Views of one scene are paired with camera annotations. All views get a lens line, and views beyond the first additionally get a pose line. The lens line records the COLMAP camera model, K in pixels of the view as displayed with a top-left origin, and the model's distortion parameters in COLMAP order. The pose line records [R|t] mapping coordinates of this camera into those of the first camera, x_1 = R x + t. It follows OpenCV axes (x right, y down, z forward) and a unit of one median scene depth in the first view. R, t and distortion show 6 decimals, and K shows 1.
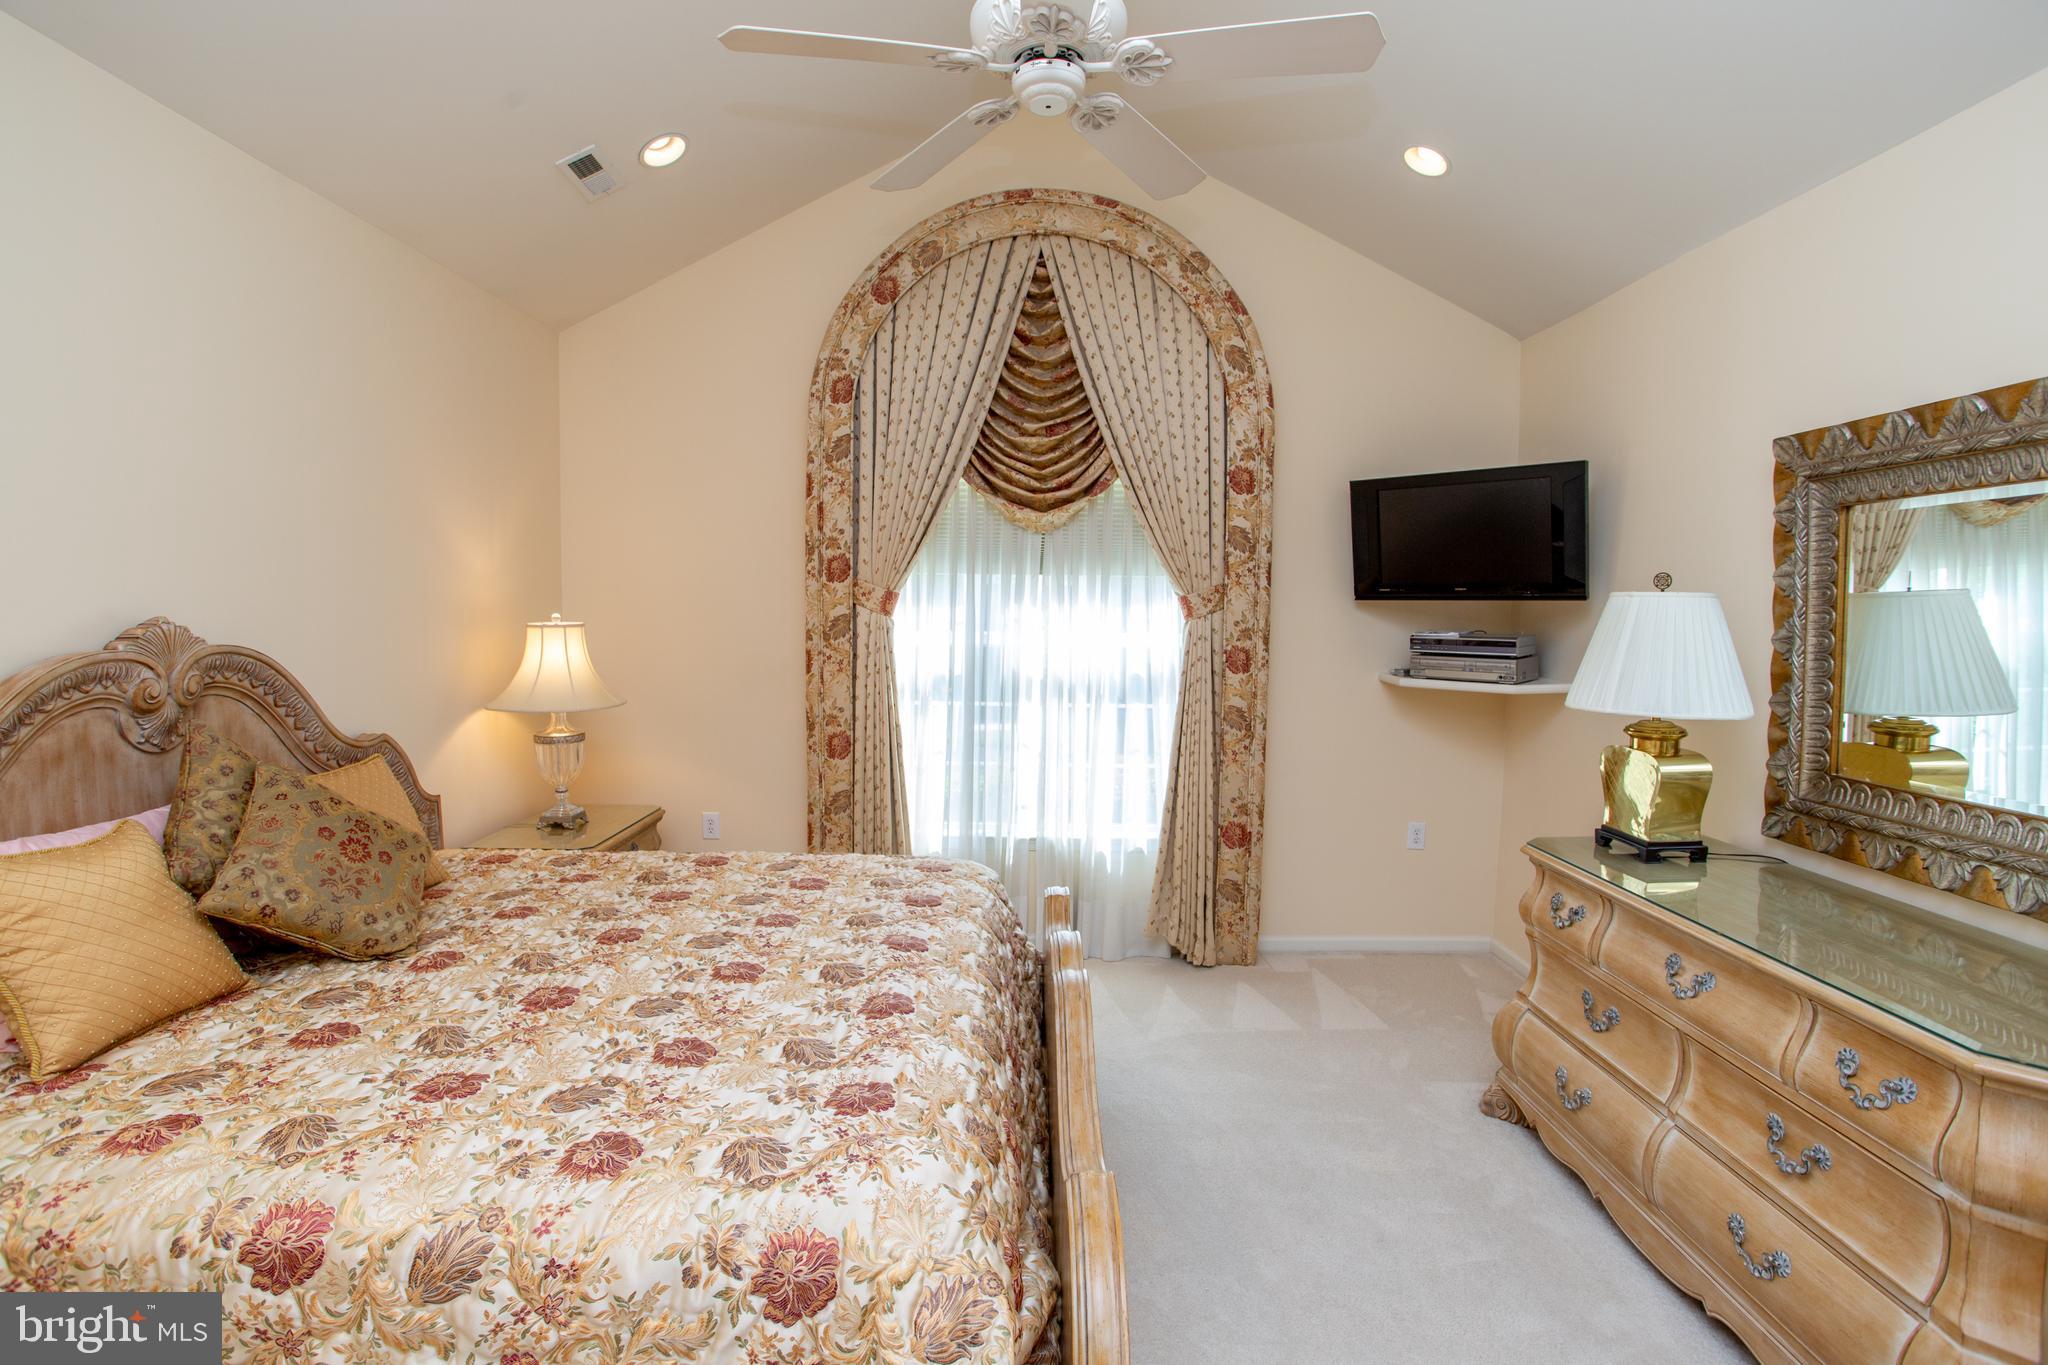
lens RADIAL K [[999.7, 0, 1023.6], [0, 999.7, 675.1], [0, 0, 1]] dist [-0.080289, 0.039727]
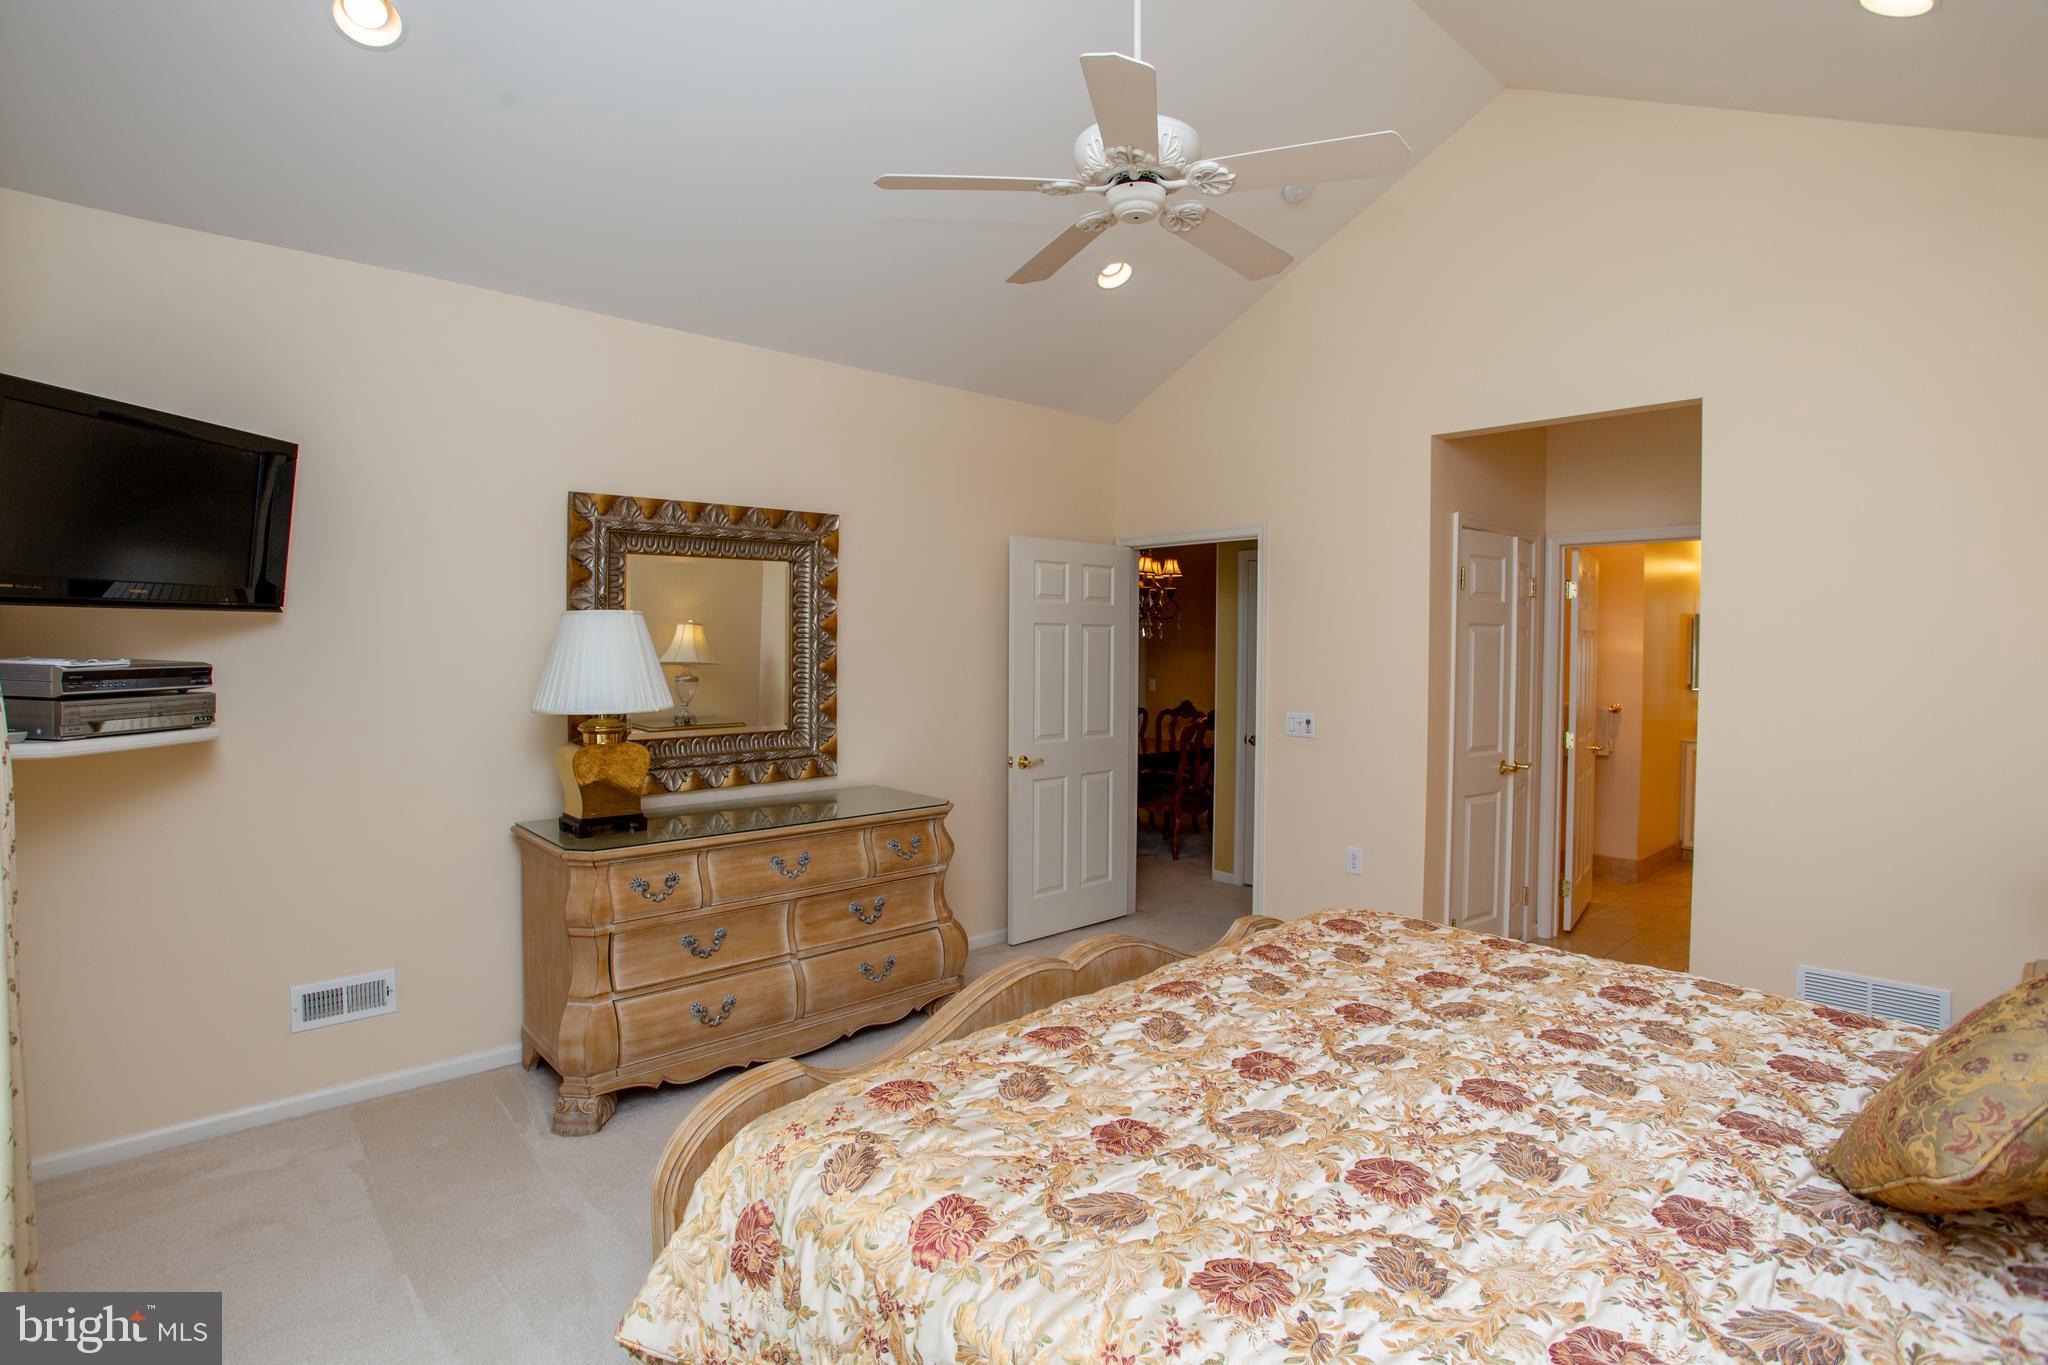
lens RADIAL K [[999.7, 0, 1023.6], [0, 999.7, 675.1], [0, 0, 1]] dist [-0.080289, 0.039727]
pose [[-0.667587, -0.033665, 0.743771, -0.386480], [0.043758, 0.995476, 0.084334, -0.037260], [-0.743245, 0.088846, -0.663093, 0.768077]]
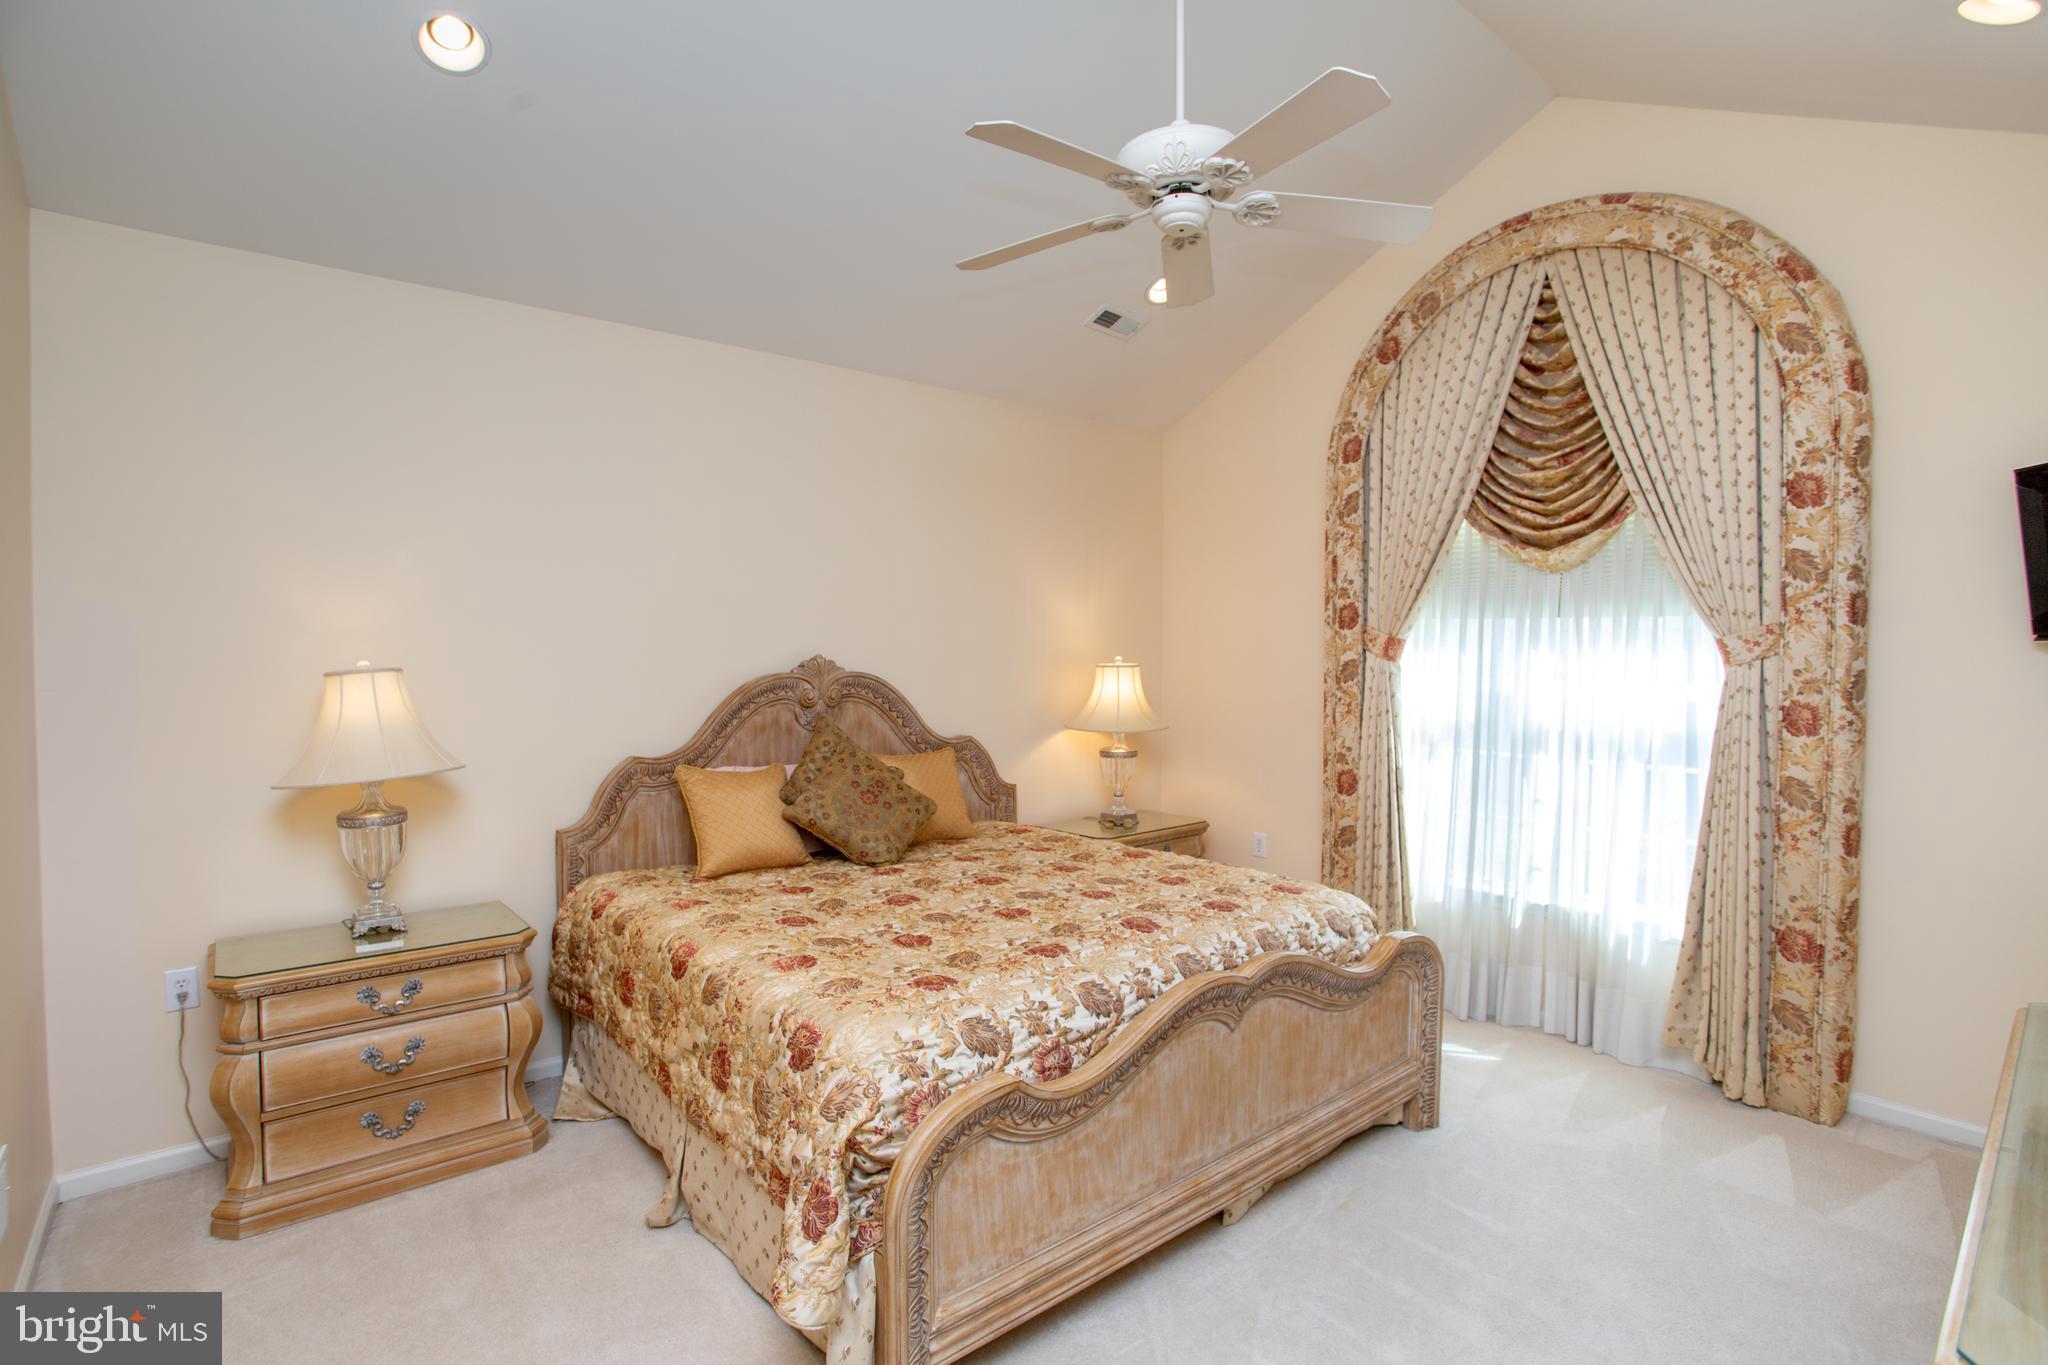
lens RADIAL K [[999.7, 0, 1023.6], [0, 999.7, 675.1], [0, 0, 1]] dist [-0.080289, 0.039727]
pose [[0.654867, 0.014246, -0.755609, 0.396125], [-0.053436, 0.998193, -0.027492, 0.003728], [0.753852, 0.058381, 0.654445, 0.044607]]
